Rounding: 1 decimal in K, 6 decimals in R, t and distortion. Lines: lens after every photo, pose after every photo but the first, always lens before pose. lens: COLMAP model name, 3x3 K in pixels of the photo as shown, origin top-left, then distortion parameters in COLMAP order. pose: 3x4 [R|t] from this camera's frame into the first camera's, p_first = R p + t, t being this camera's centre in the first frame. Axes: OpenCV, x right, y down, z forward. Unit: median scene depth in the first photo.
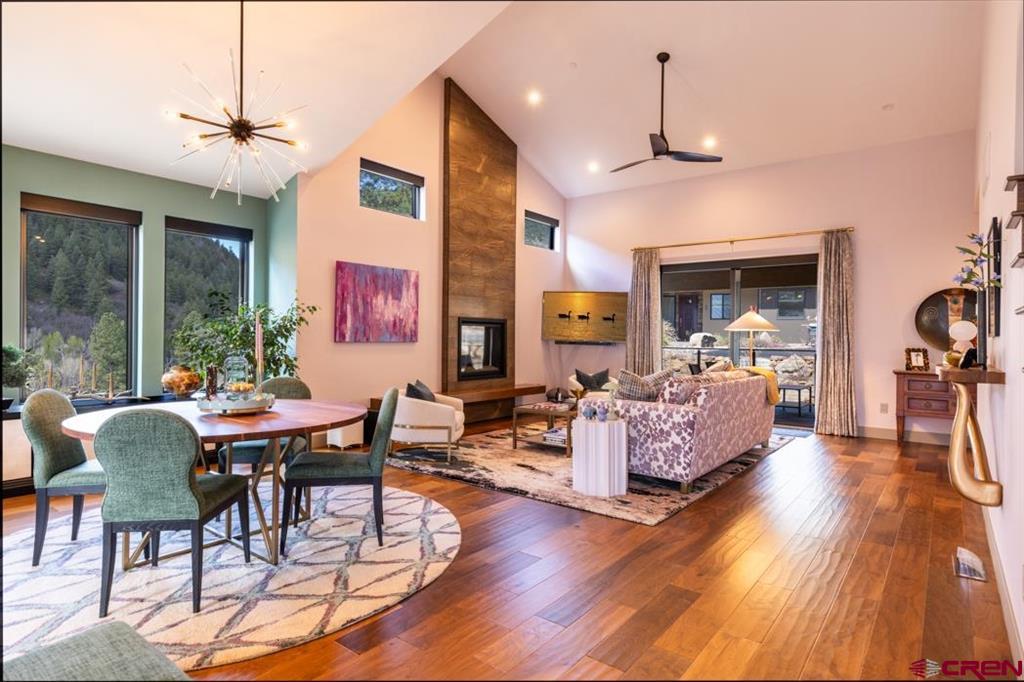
lens RADIAL K [[553.8, 0, 508.6], [0, 553.8, 337.8], [0, 0, 1]] dist [0.004541, 0.000530]
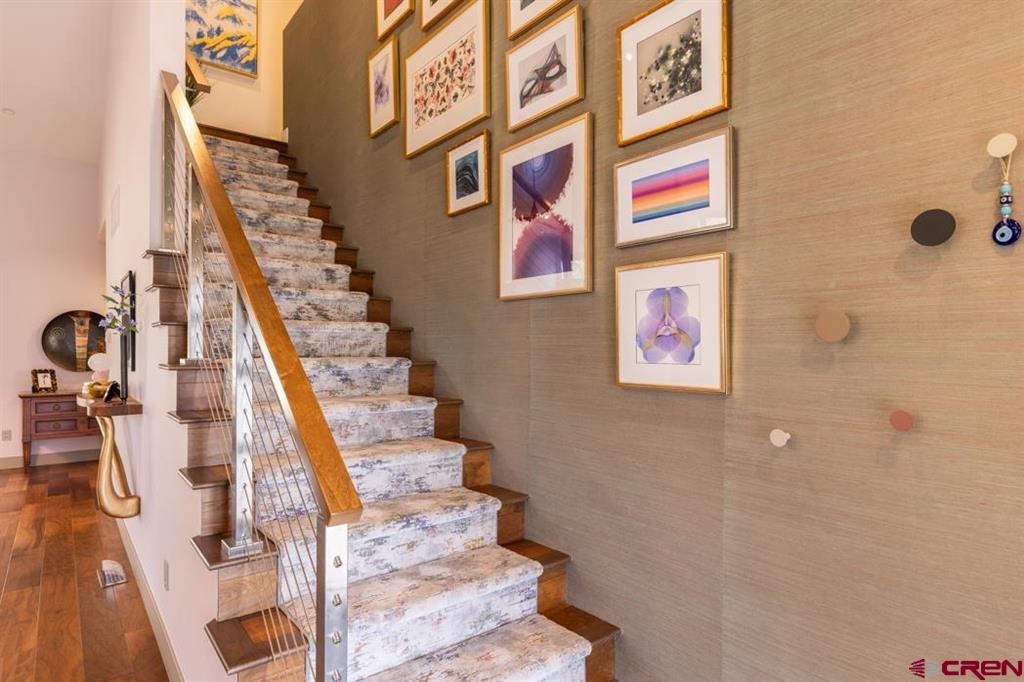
lens RADIAL K [[559.5, 0, 513.4], [0, 559.5, 347.7], [0, 0, 1]] dist [0.004959, -0.000040]
pose [[0.217539, -0.010158, 0.975999, -0.057583], [-0.000514, 0.999945, 0.010522, -0.034196], [-0.976052, -0.002791, 0.217521, -0.027191]]
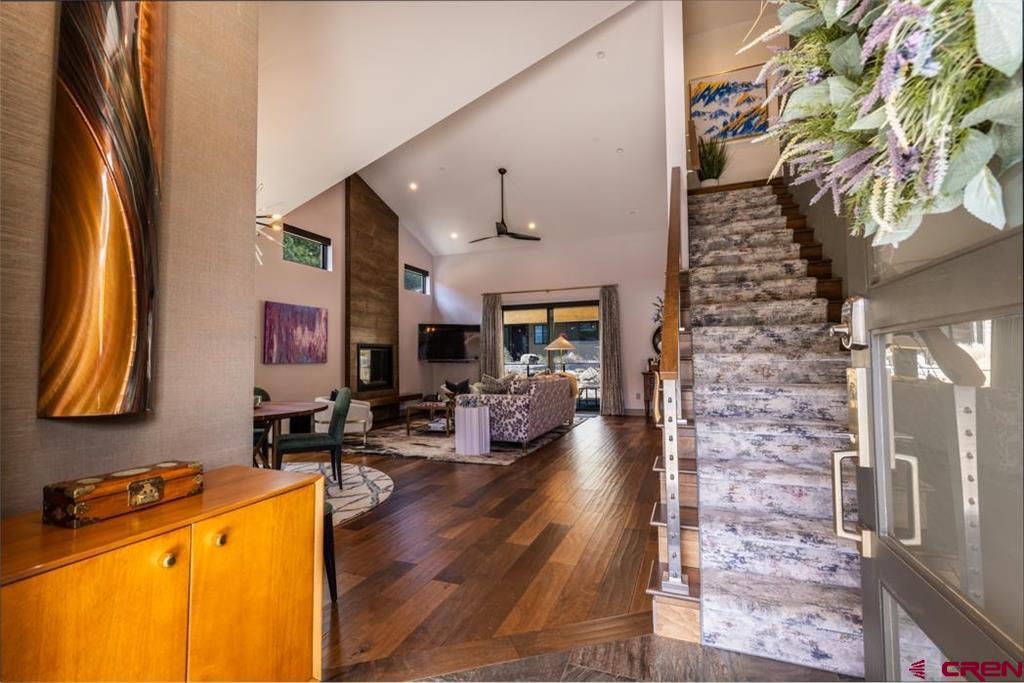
lens RADIAL K [[461.5, 0, 516.4], [0, 461.5, 338.9], [0, 0, 1]] dist [0.011392, 0.000149]
pose [[0.951879, -0.010659, 0.306288, -0.081998], [0.025556, 0.998675, -0.044669, 0.013412], [-0.305406, 0.050347, 0.950890, -0.207216]]
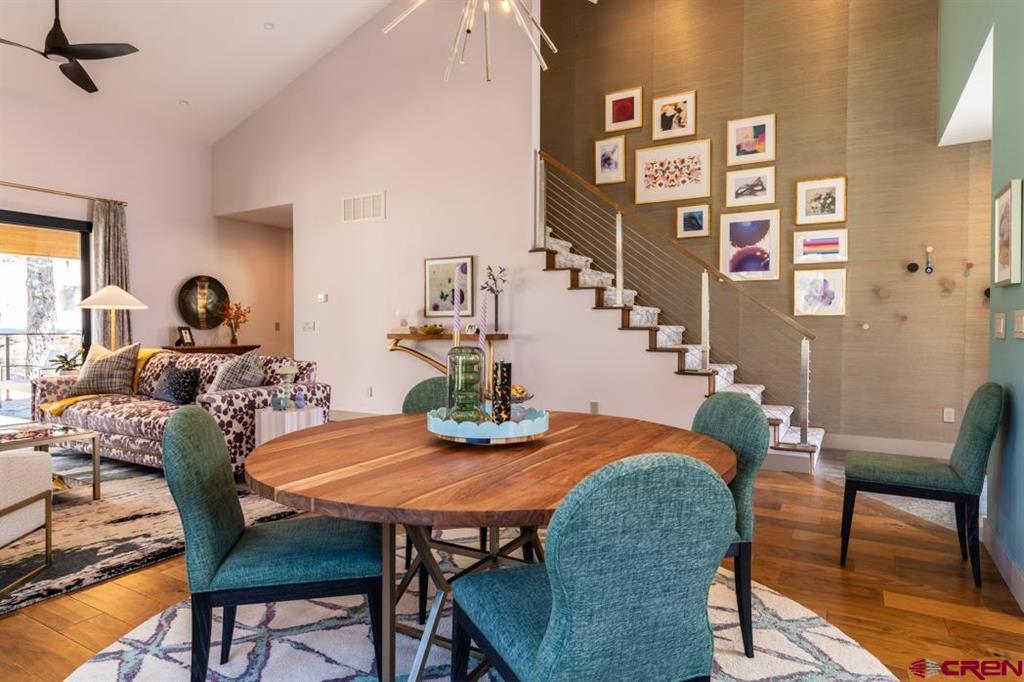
lens RADIAL K [[591.7, 0, 506.4], [0, 591.7, 341.1], [0, 0, 1]] dist [0.002689, 0.000626]
pose [[-0.137841, -0.036950, 0.989765, -0.614100], [-0.004014, 0.999317, 0.036748, 0.001920], [-0.990446, 0.001092, -0.137896, 0.593328]]
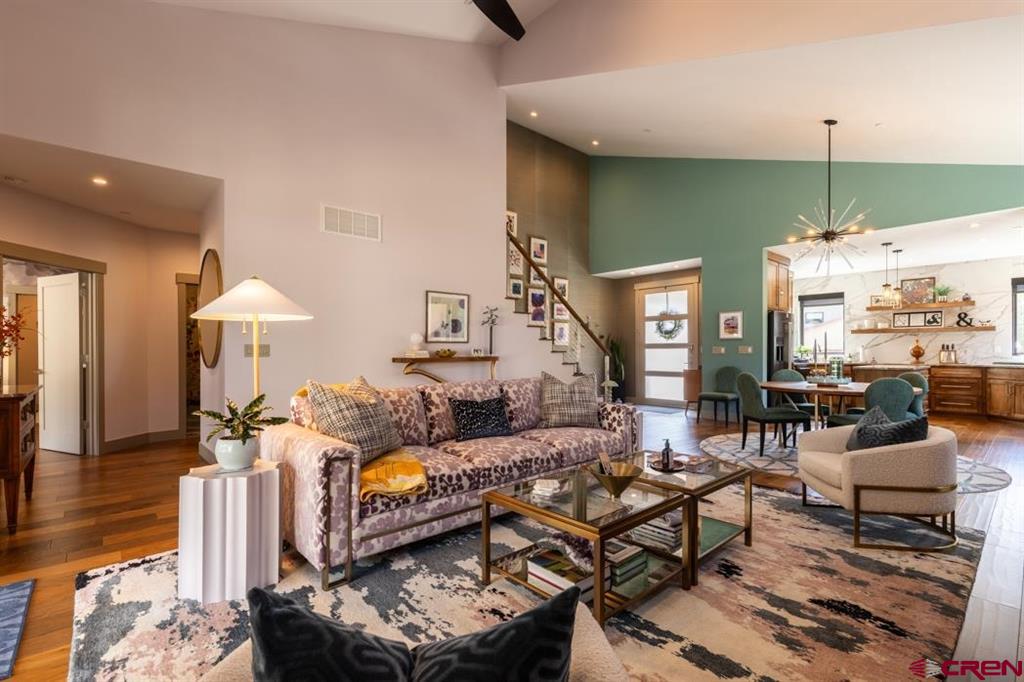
lens RADIAL K [[471.0, 0, 513.6], [0, 471.0, 351.6], [0, 0, 1]] dist [0.009793, -0.000313]
pose [[-0.984900, -0.015859, 0.172399, 0.156025], [-0.015421, 0.999874, 0.003881, 0.011615], [-0.172439, 0.001164, -0.985020, 1.533747]]
